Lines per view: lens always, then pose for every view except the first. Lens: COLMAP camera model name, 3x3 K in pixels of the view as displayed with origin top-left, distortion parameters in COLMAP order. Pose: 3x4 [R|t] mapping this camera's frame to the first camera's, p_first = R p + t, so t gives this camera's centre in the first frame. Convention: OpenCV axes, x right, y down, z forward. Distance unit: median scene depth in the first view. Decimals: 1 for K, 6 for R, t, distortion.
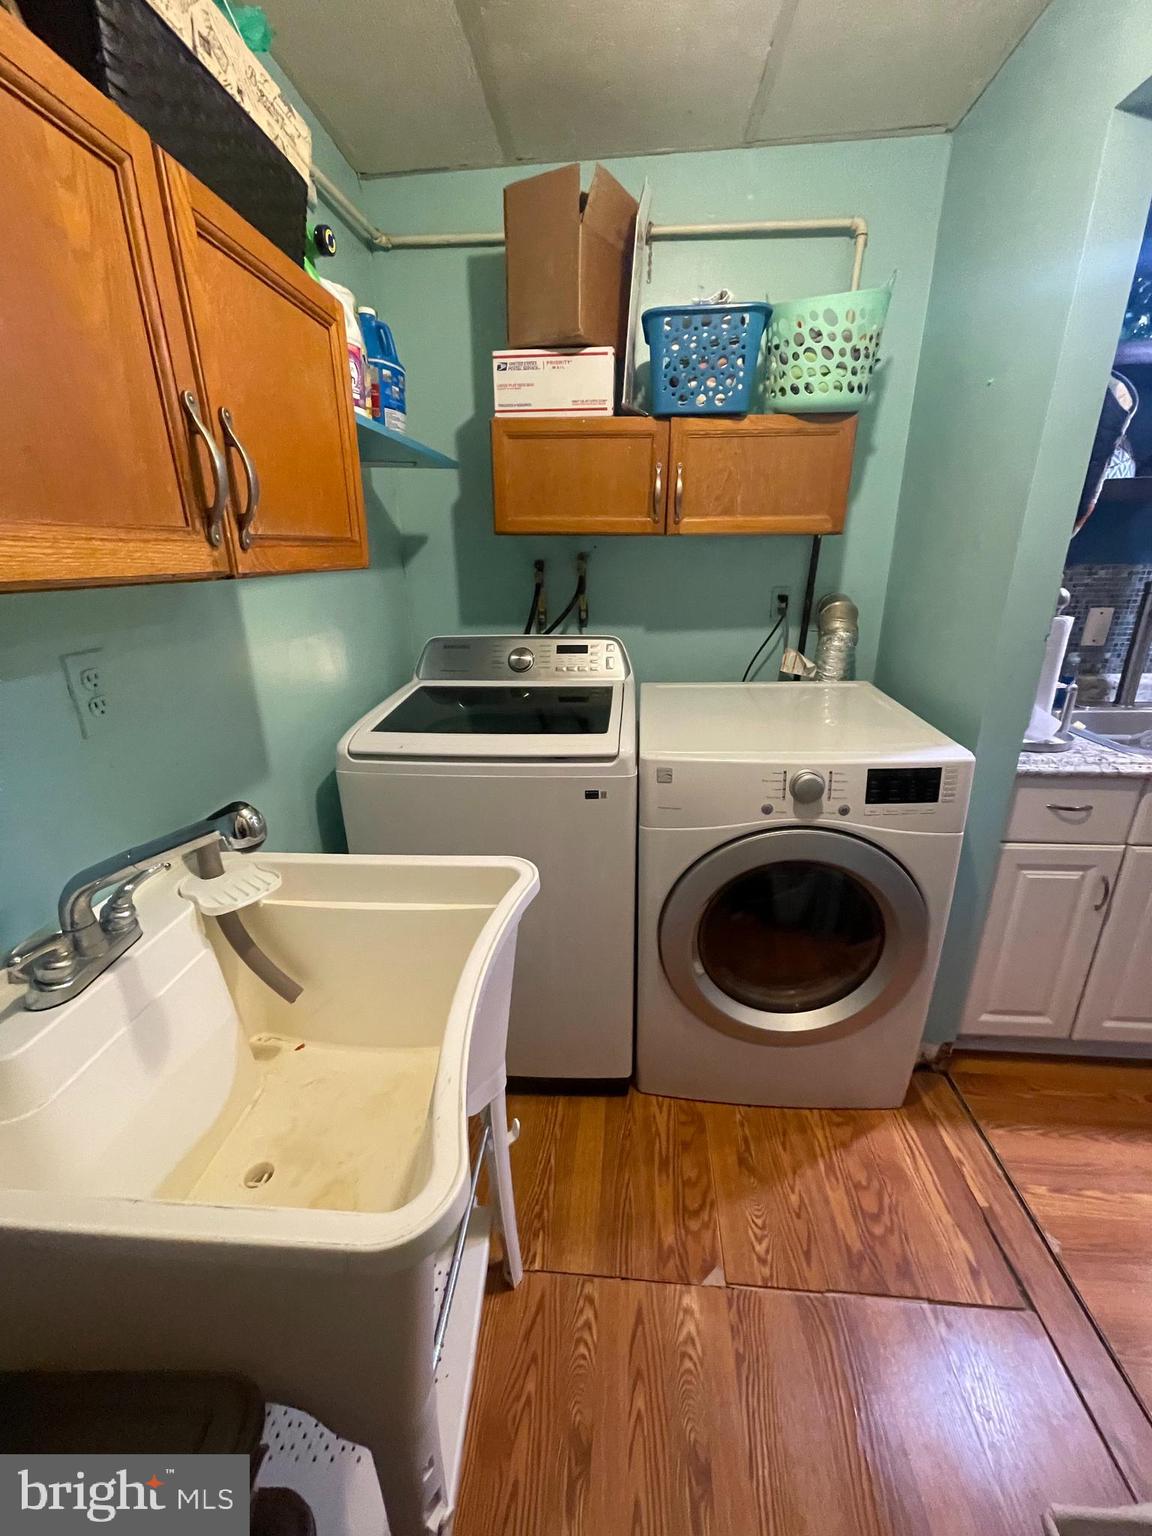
lens RADIAL K [[622.9, 0, 576.3], [0, 622.9, 765.1], [0, 0, 1]] dist [-0.006923, -0.003528]
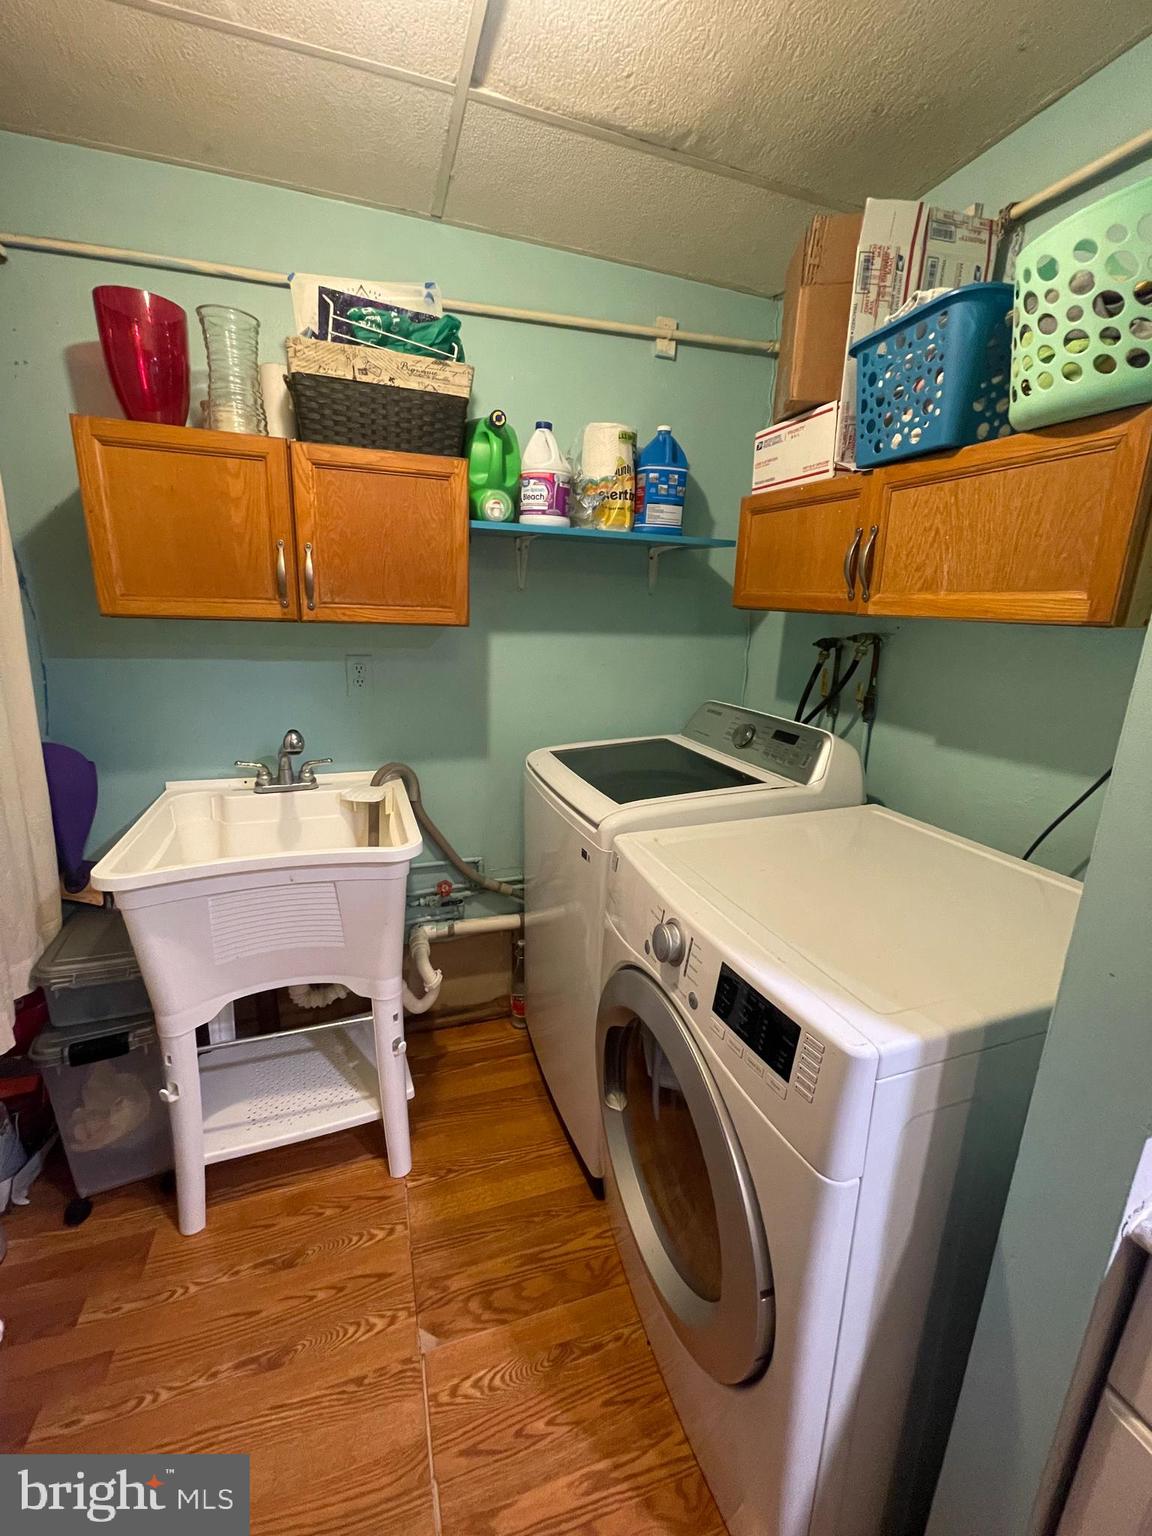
lens RADIAL K [[622.9, 0, 573.5], [0, 622.9, 760.9], [0, 0, 1]] dist [-0.006923, -0.003528]
pose [[0.387531, 0.247598, -0.887984, 0.847401], [-0.336778, 0.934700, 0.113648, -0.197850], [0.858138, 0.255011, 0.445611, 0.464919]]
